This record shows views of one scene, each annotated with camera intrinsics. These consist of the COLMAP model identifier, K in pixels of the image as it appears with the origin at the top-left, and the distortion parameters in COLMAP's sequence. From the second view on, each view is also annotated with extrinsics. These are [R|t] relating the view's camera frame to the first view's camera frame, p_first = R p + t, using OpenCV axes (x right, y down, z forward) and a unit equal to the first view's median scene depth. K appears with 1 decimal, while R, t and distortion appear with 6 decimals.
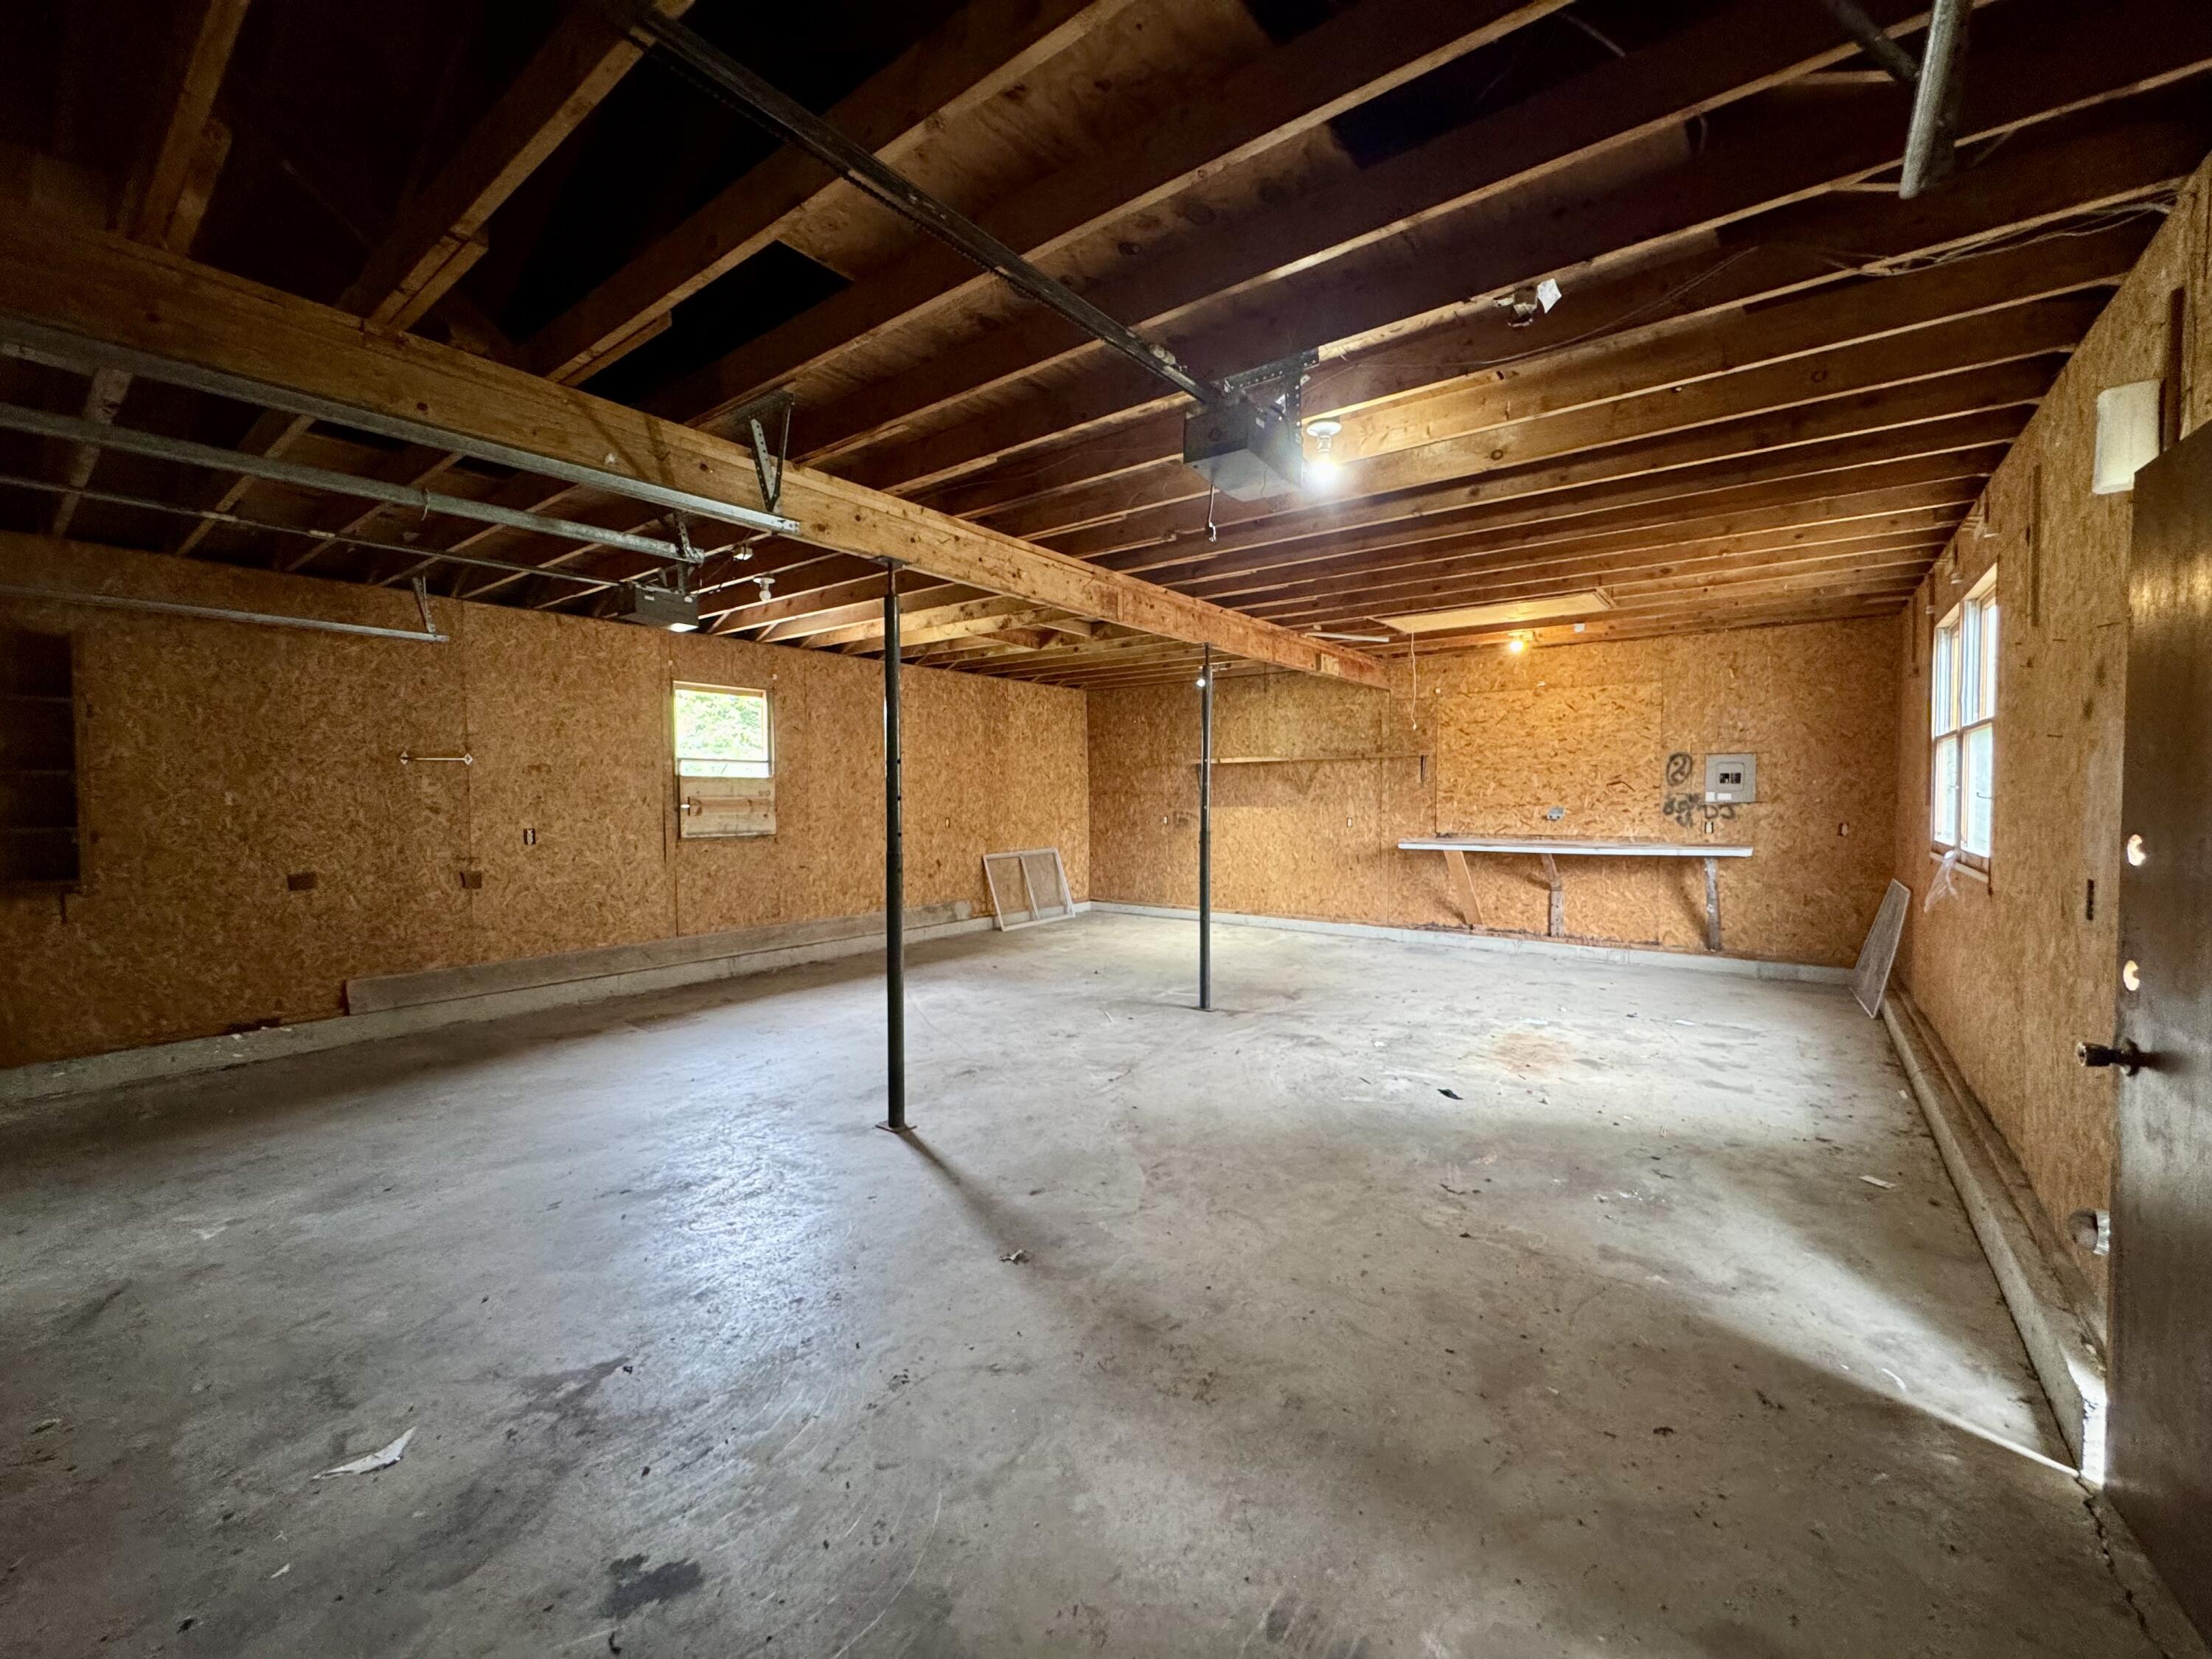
lens RADIAL K [[888.6, 0, 1106.0], [0, 888.6, 829.5], [0, 0, 1]] dist [-0.000740, -0.000125]
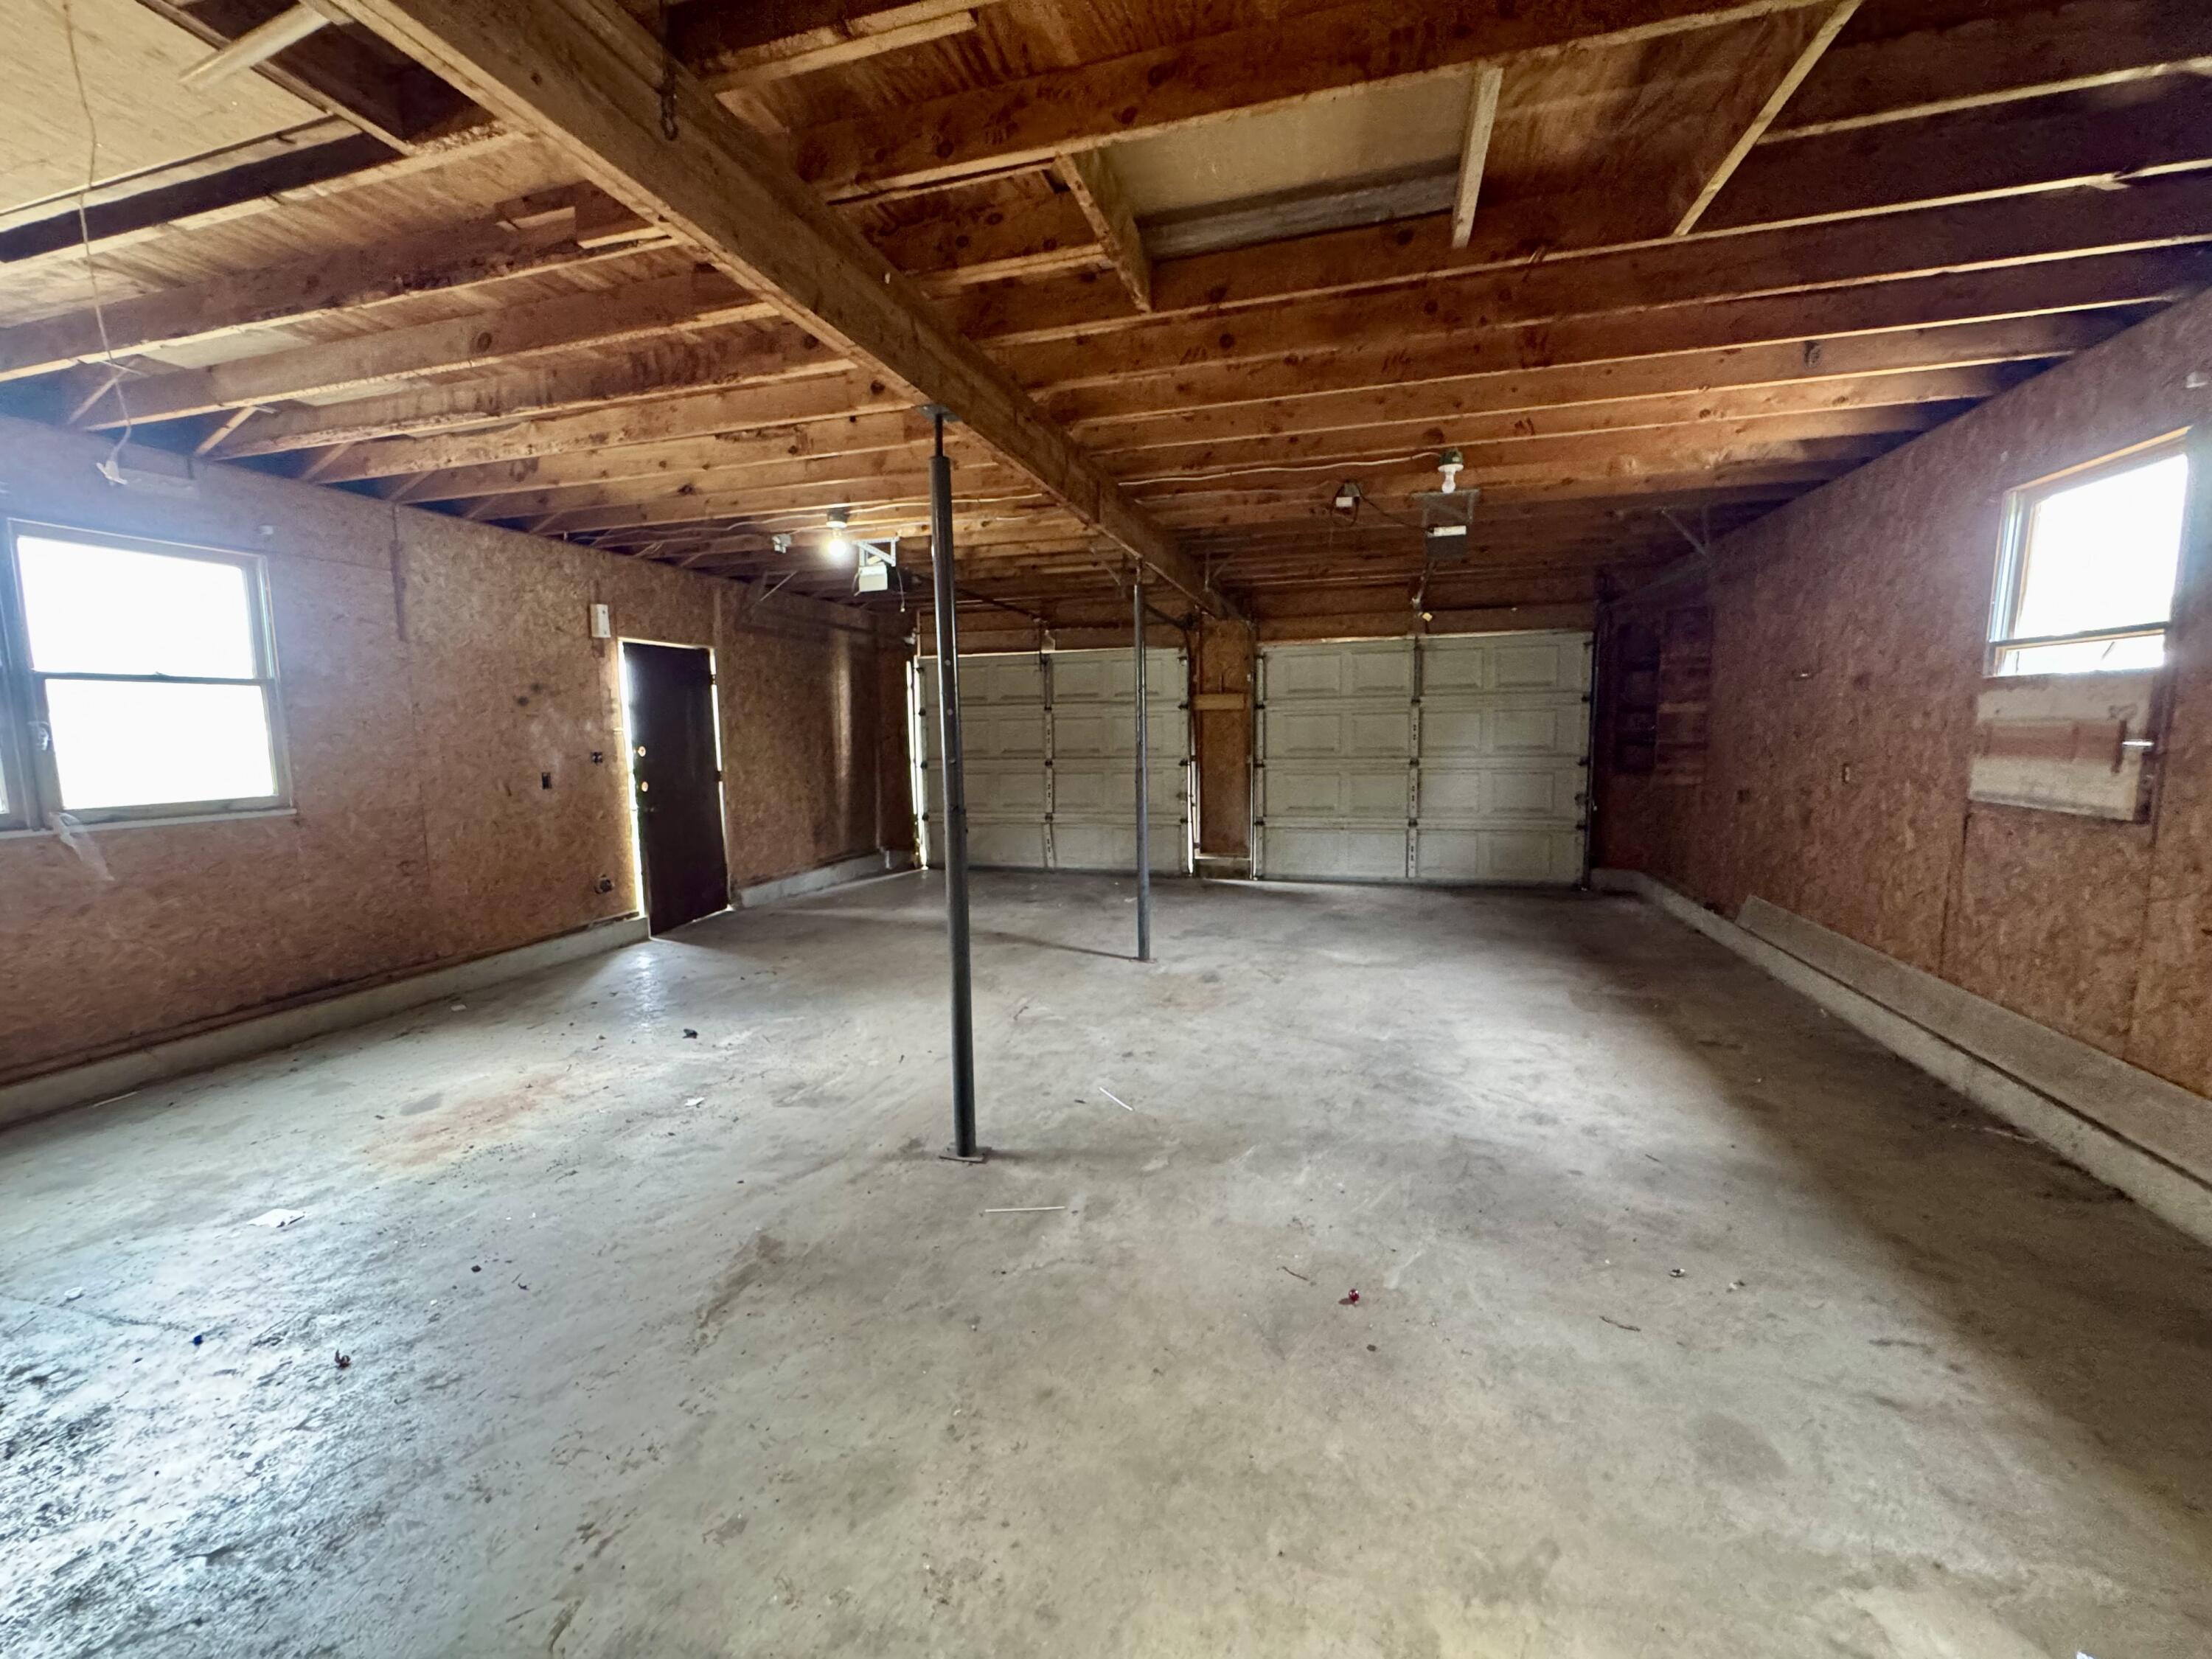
lens RADIAL K [[888.6, 0, 1106.0], [0, 888.6, 829.5], [0, 0, 1]] dist [-0.000740, -0.000125]
pose [[-0.932516, 0.059547, -0.356185, 0.262136], [0.003488, 0.987751, 0.156000, -0.080617], [0.361112, 0.144230, -0.921301, 1.863237]]
